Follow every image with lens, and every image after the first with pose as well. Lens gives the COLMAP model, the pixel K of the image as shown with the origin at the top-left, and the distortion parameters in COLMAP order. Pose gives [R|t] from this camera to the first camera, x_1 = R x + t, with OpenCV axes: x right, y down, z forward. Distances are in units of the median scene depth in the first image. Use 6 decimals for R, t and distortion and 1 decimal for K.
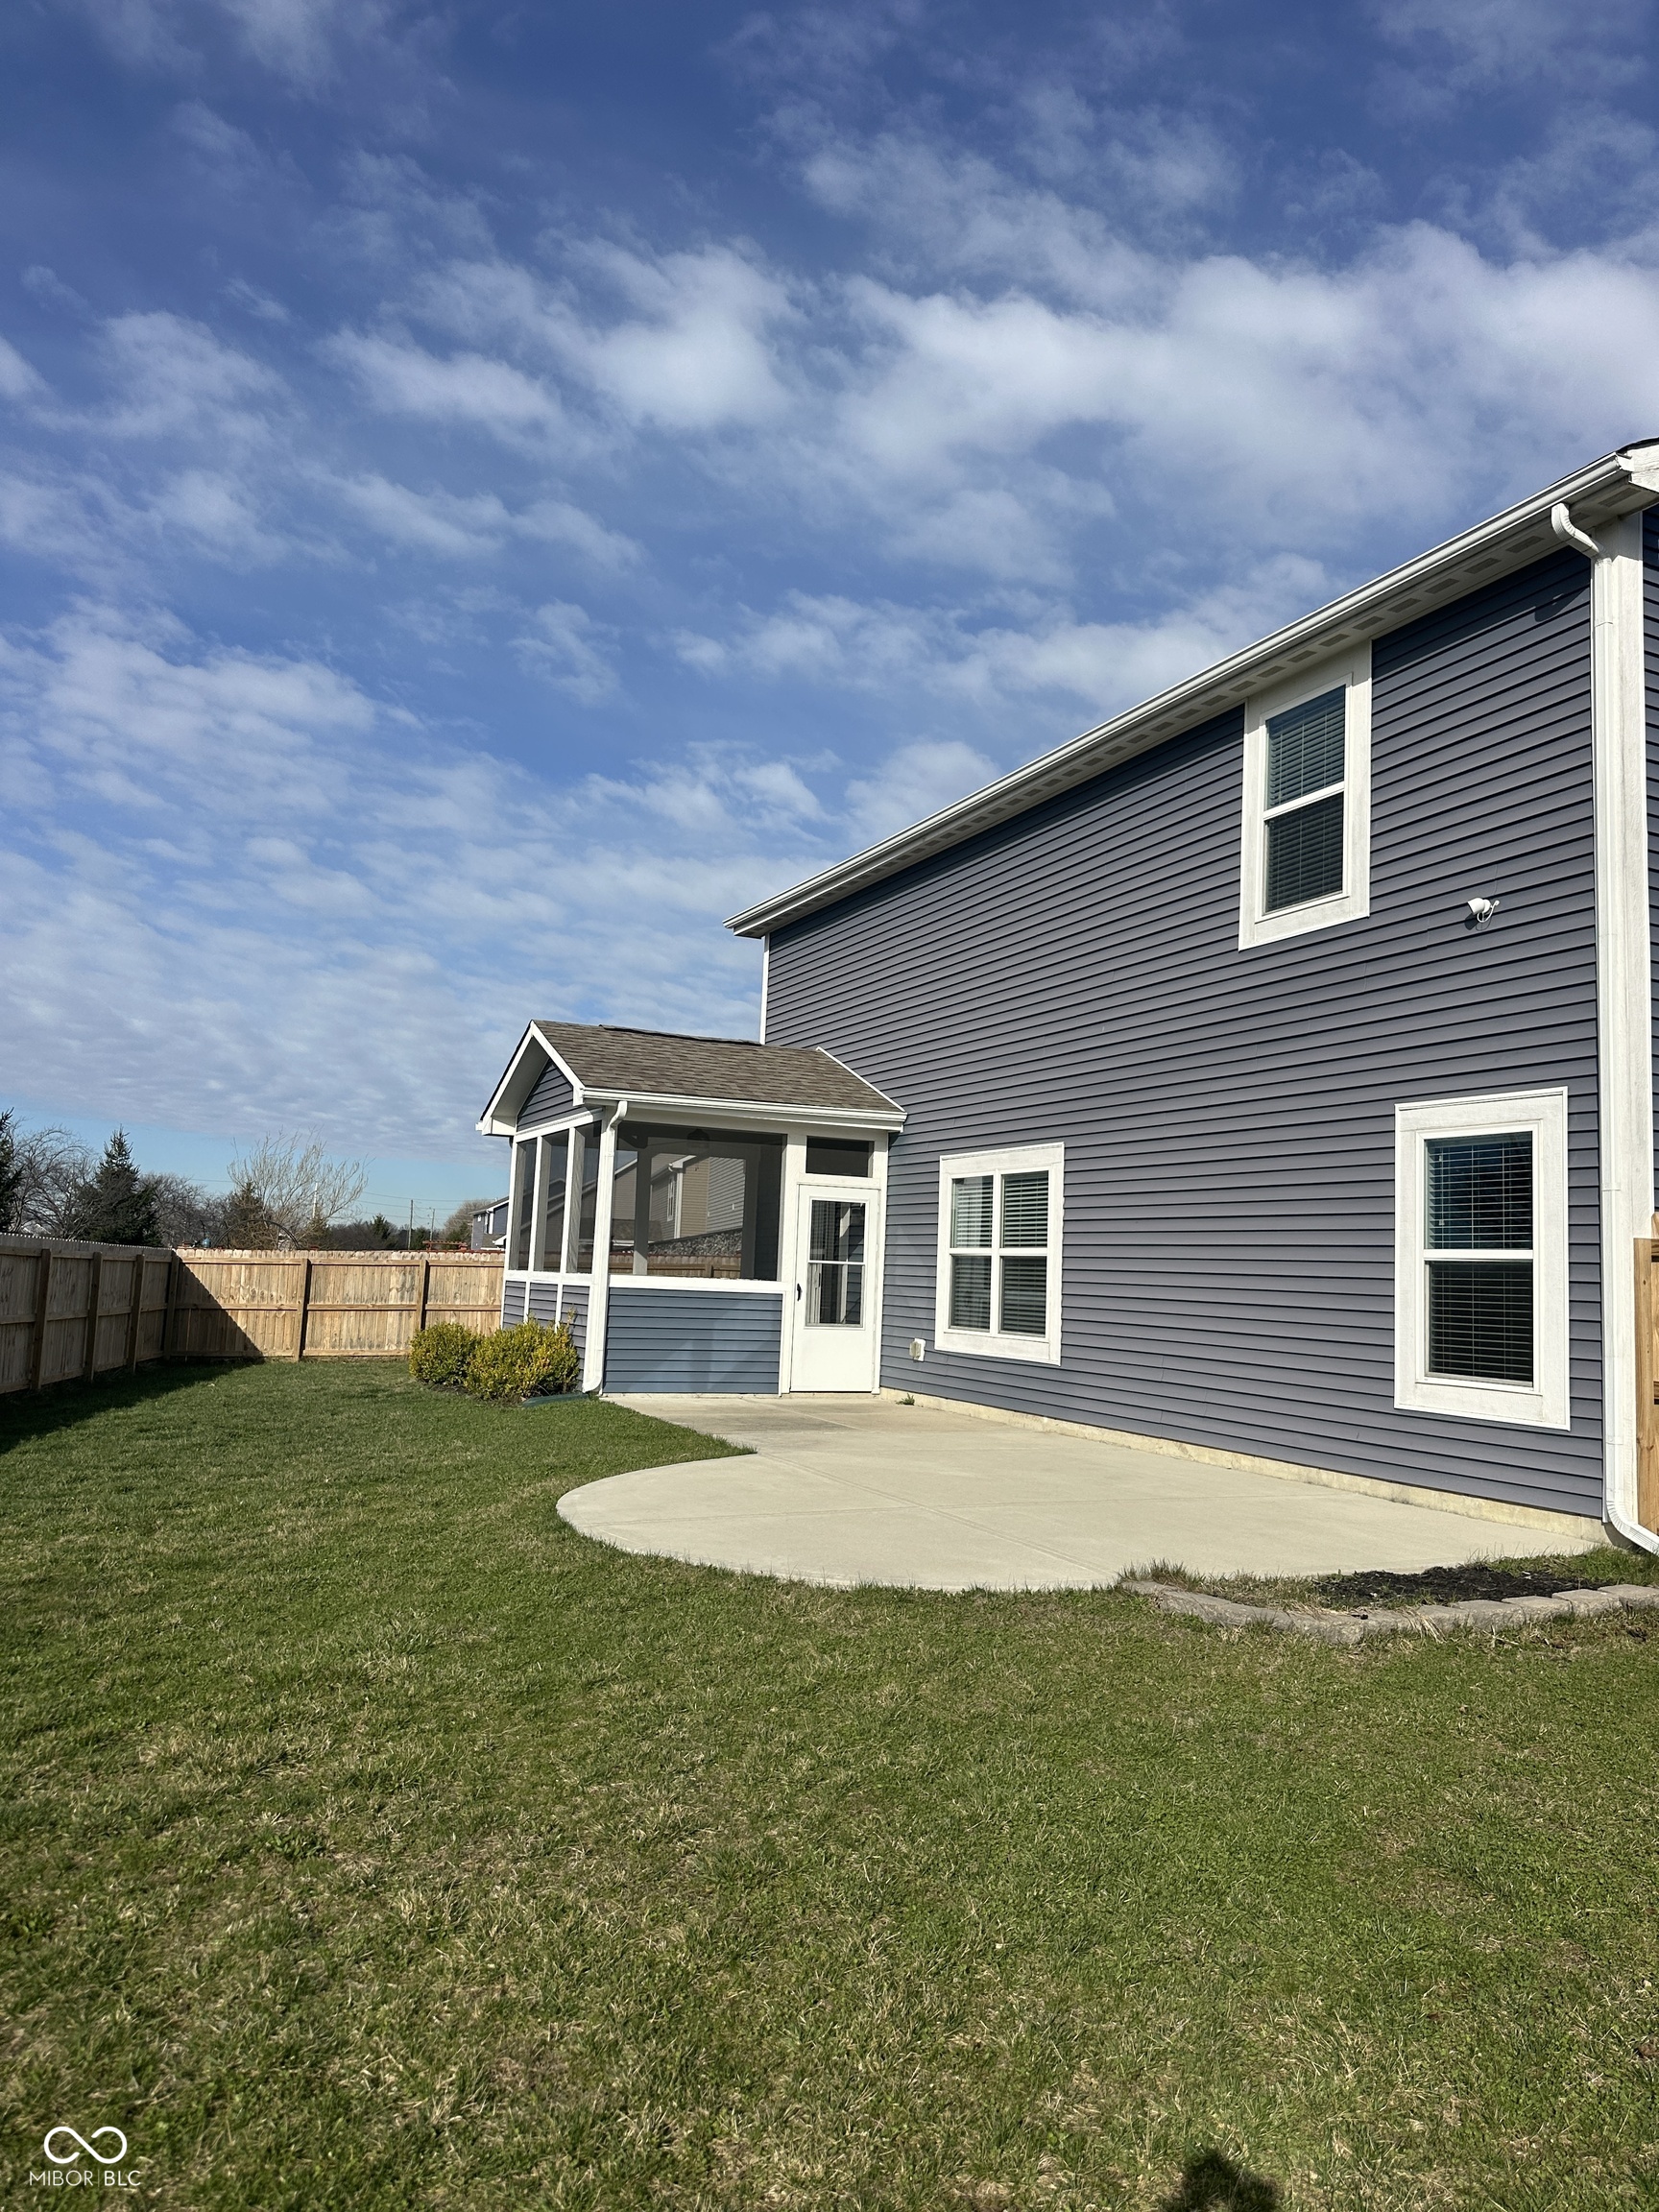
lens RADIAL K [[1541.5, 0, 829.5], [0, 1541.5, 1106.0], [0, 0, 1]] dist [0.202428, -0.442564]
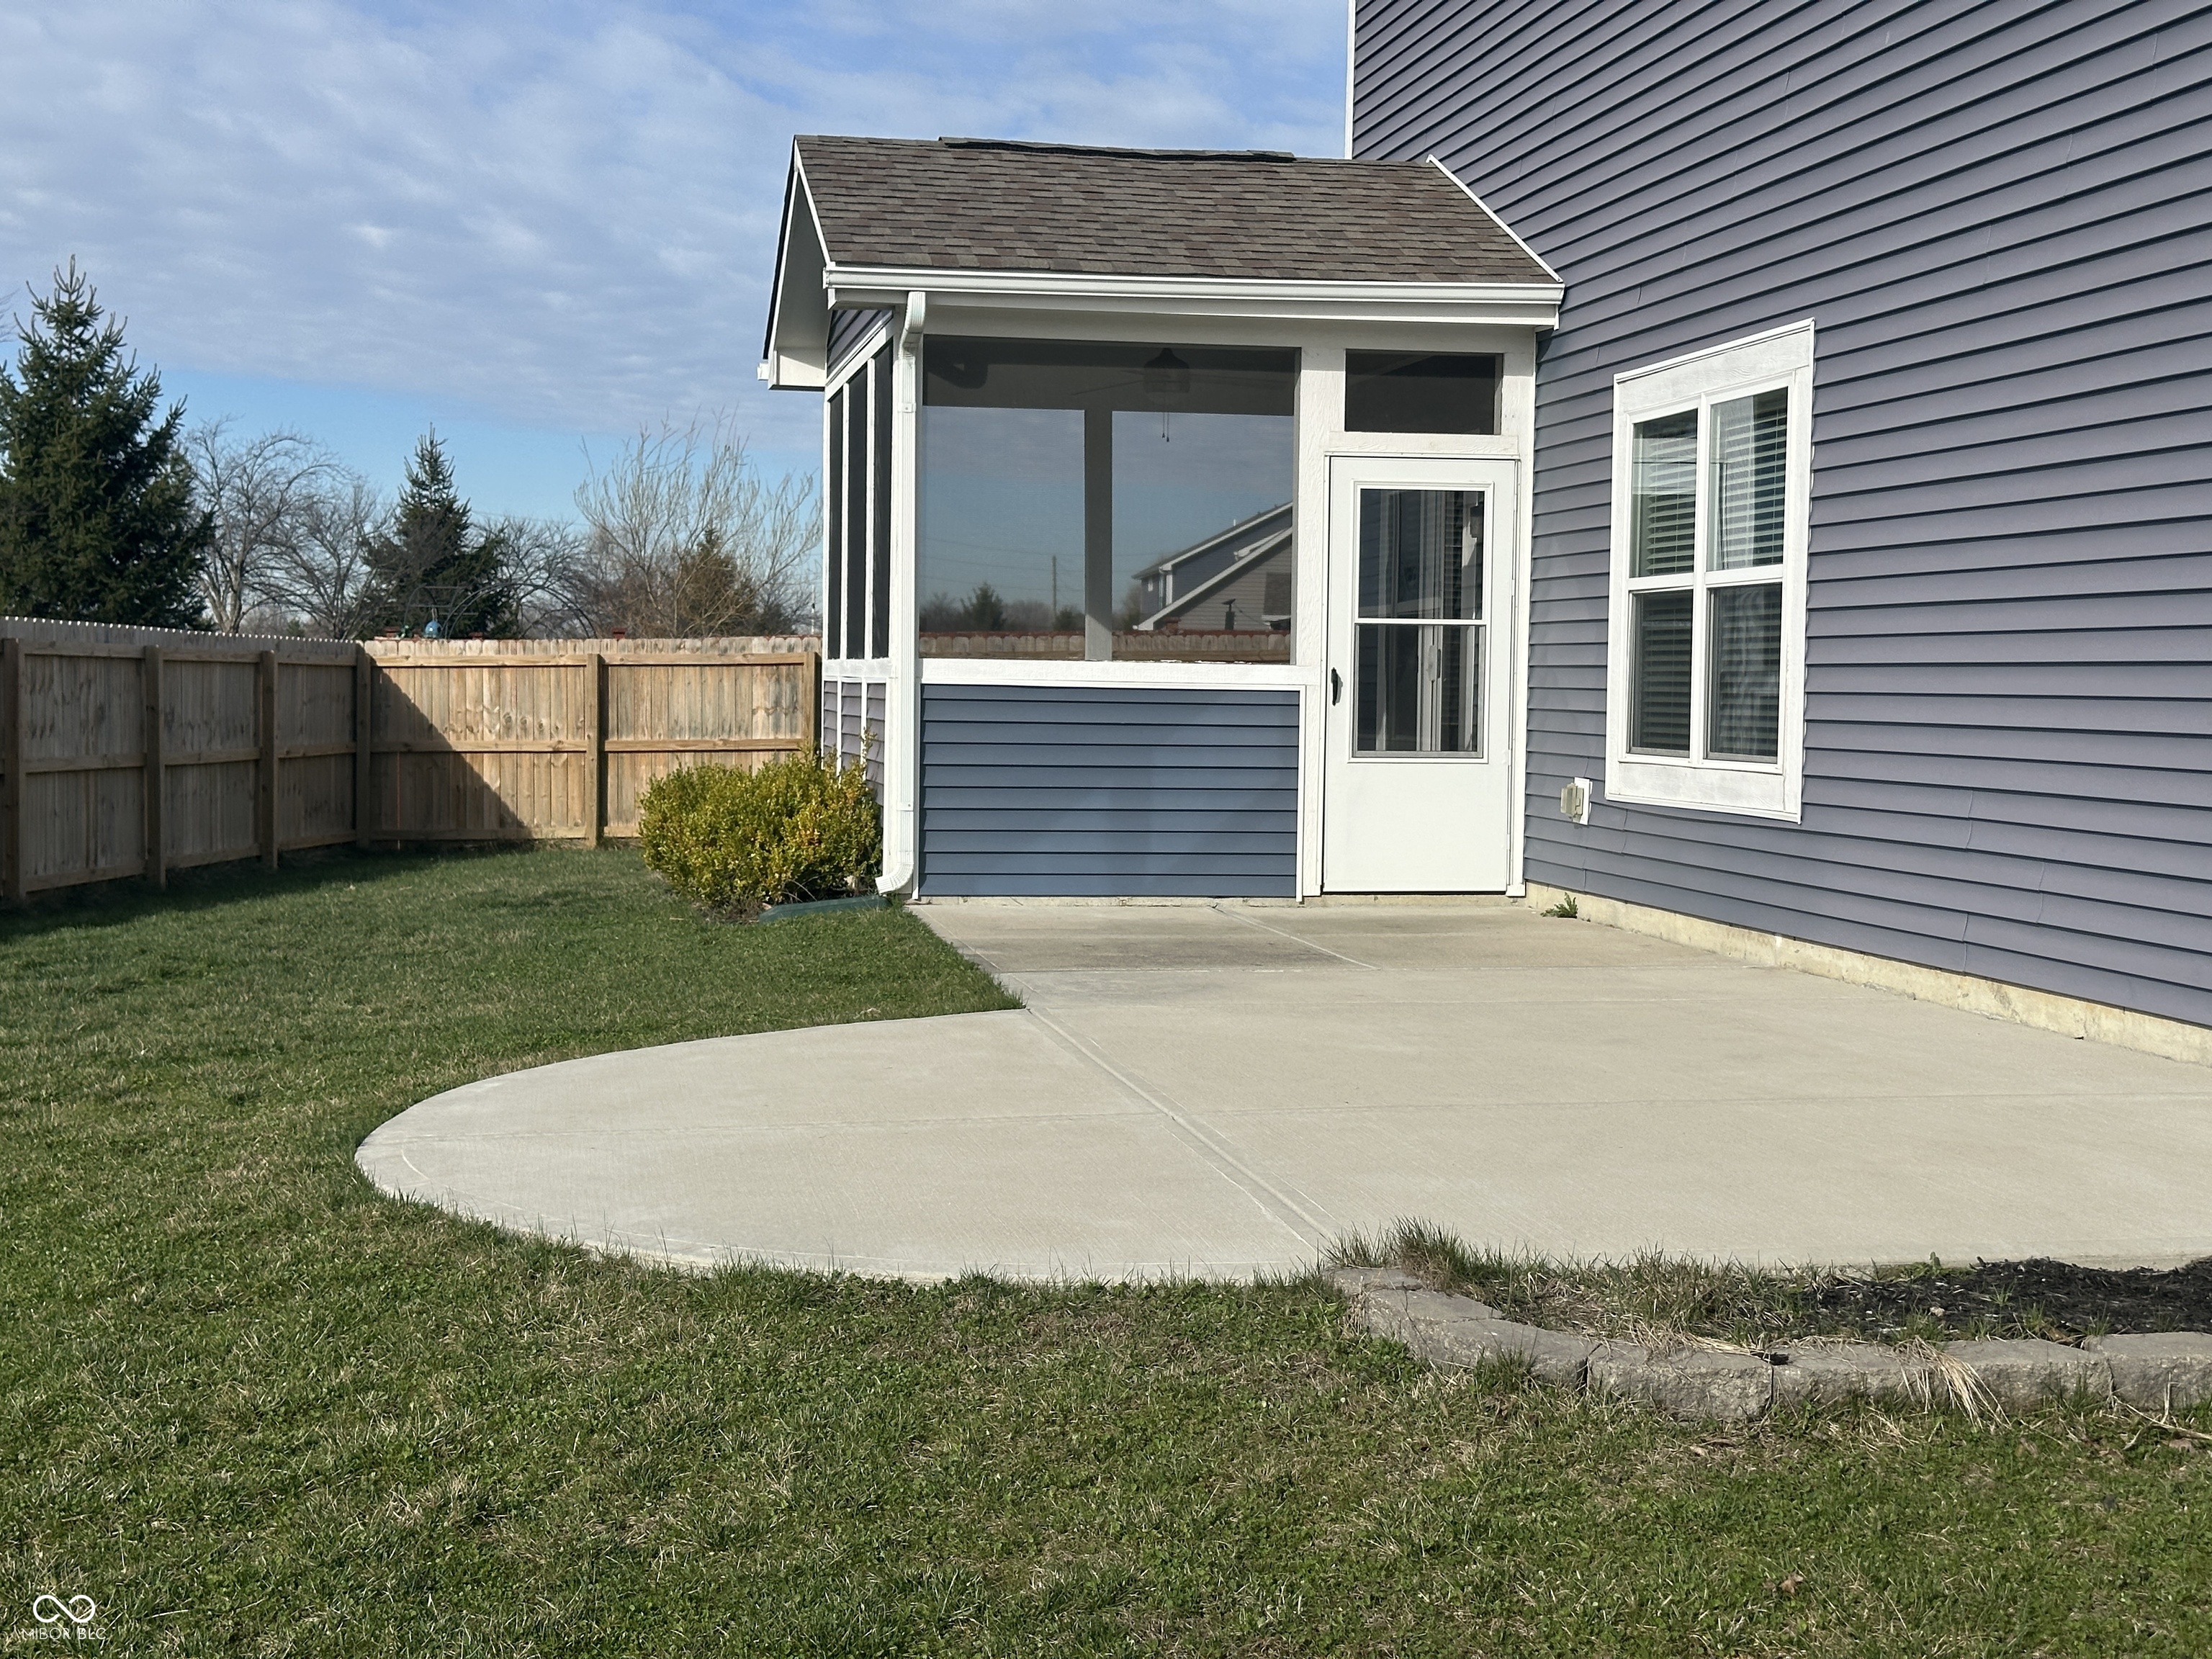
lens RADIAL K [[3090.4, 0, 1106.0], [0, 3090.4, 829.5], [0, 0, 1]] dist [0.130626, -0.019698]
pose [[0.966234, -0.015249, -0.257213, 0.156639], [0.054244, 0.987914, 0.145203, 0.023364], [0.251890, -0.154253, 0.955383, 0.078228]]
